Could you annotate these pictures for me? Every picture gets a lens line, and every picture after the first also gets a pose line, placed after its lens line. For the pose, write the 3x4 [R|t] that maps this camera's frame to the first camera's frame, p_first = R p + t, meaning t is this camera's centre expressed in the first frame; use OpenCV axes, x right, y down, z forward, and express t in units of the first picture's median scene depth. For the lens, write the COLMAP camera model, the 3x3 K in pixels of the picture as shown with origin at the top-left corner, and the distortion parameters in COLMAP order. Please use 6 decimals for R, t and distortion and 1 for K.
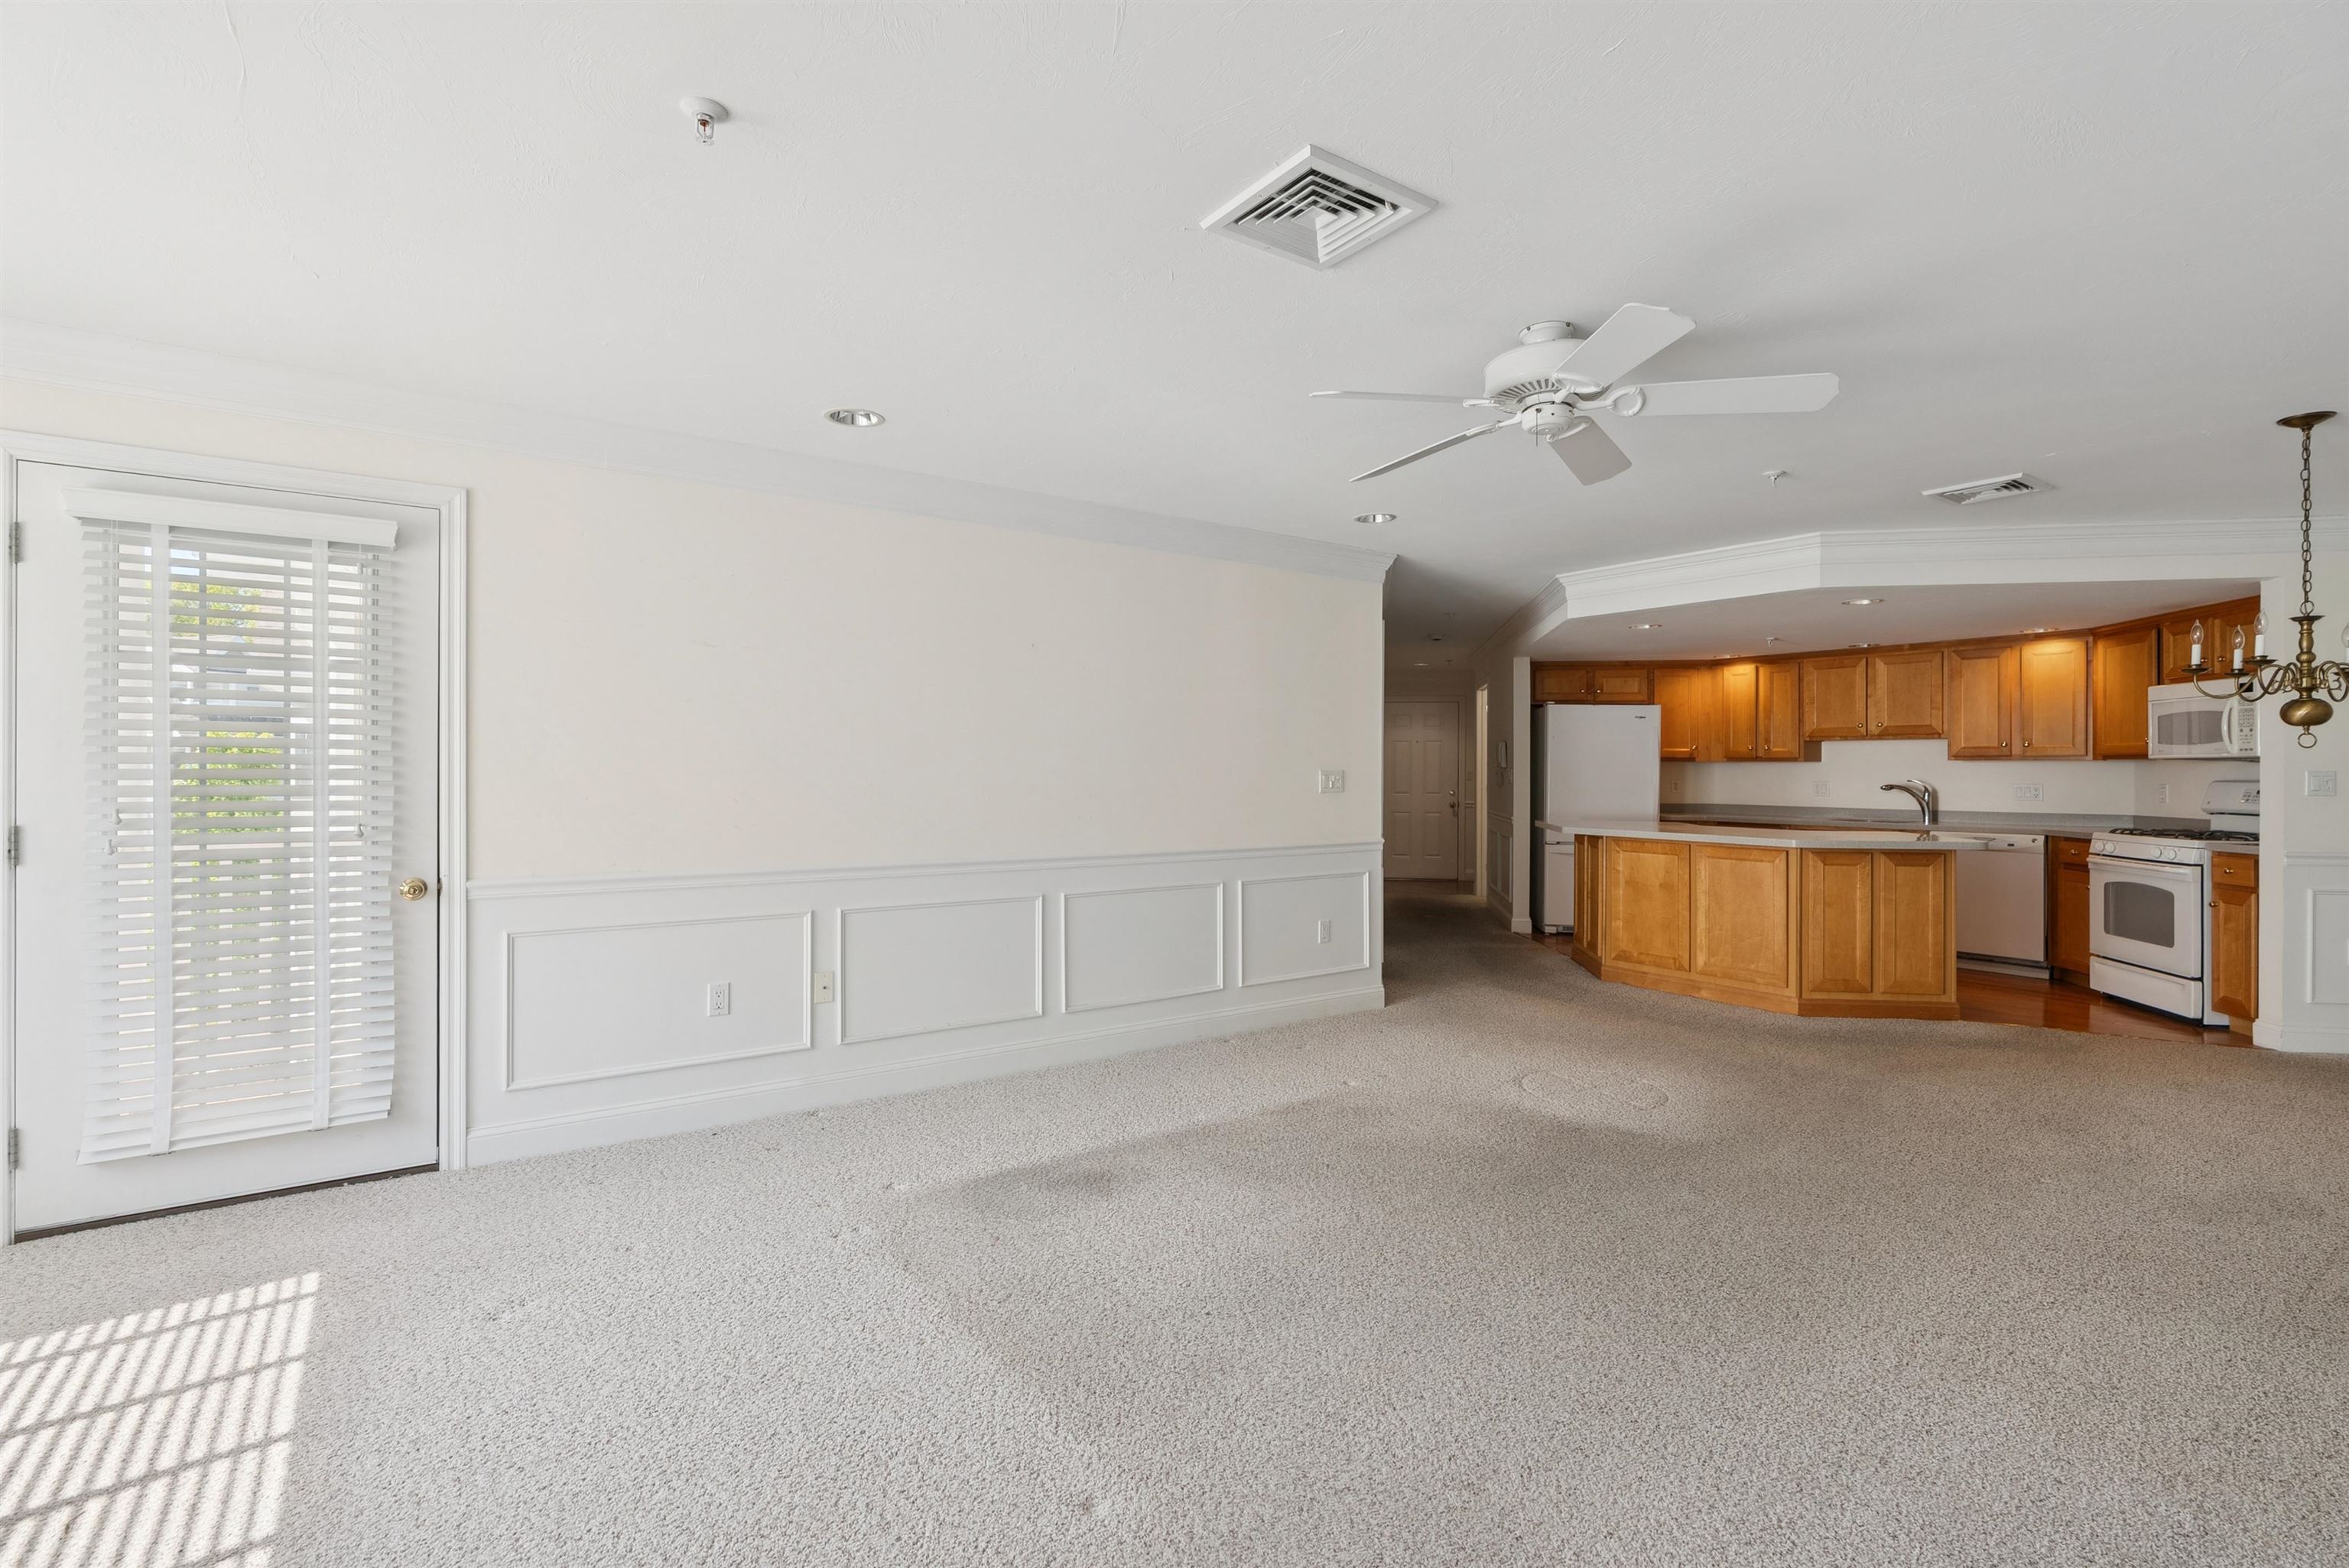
lens RADIAL K [[1070.7, 0, 1183.0], [0, 1070.7, 763.6], [0, 0, 1]] dist [-0.001716, -0.000094]
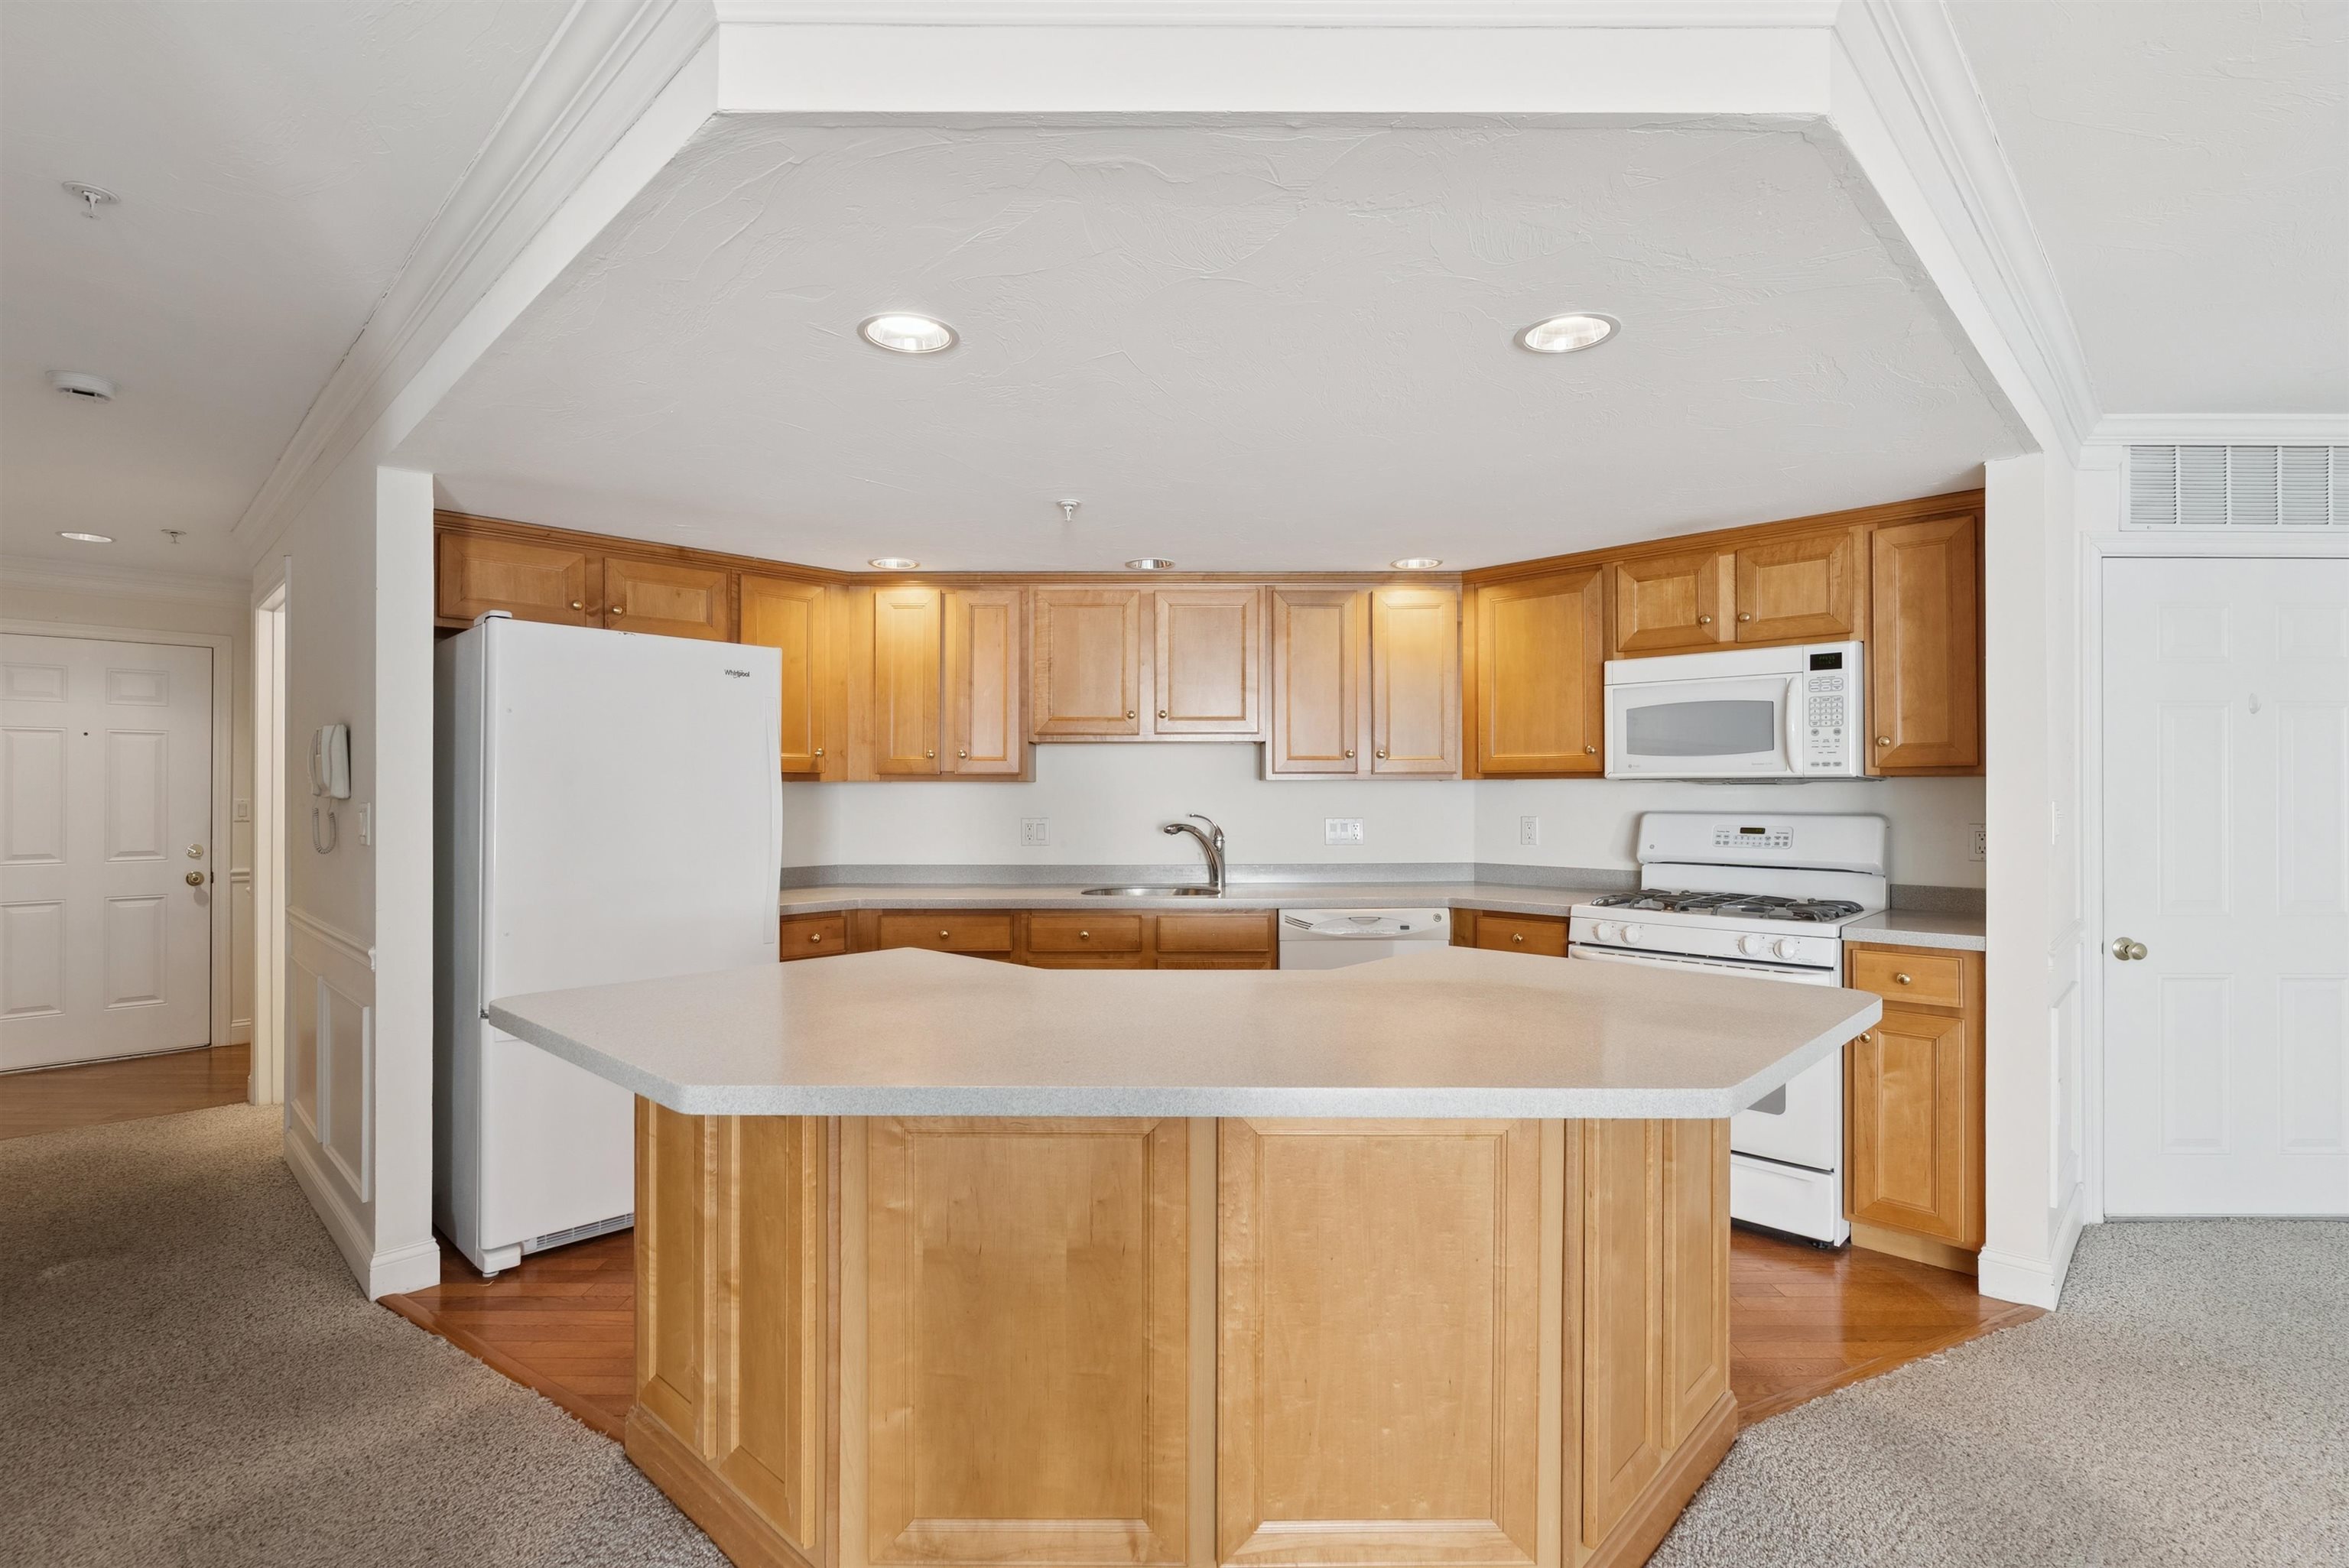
lens RADIAL K [[1092.0, 0, 1174.5], [0, 1092.0, 784.0], [0, 0, 1]] dist [-0.012444, -0.000255]
pose [[0.577735, -0.001359, 0.816223, 0.182149], [-0.000291, 0.999998, 0.001871, -0.001801], [-0.816224, -0.001319, 0.577734, 0.618052]]
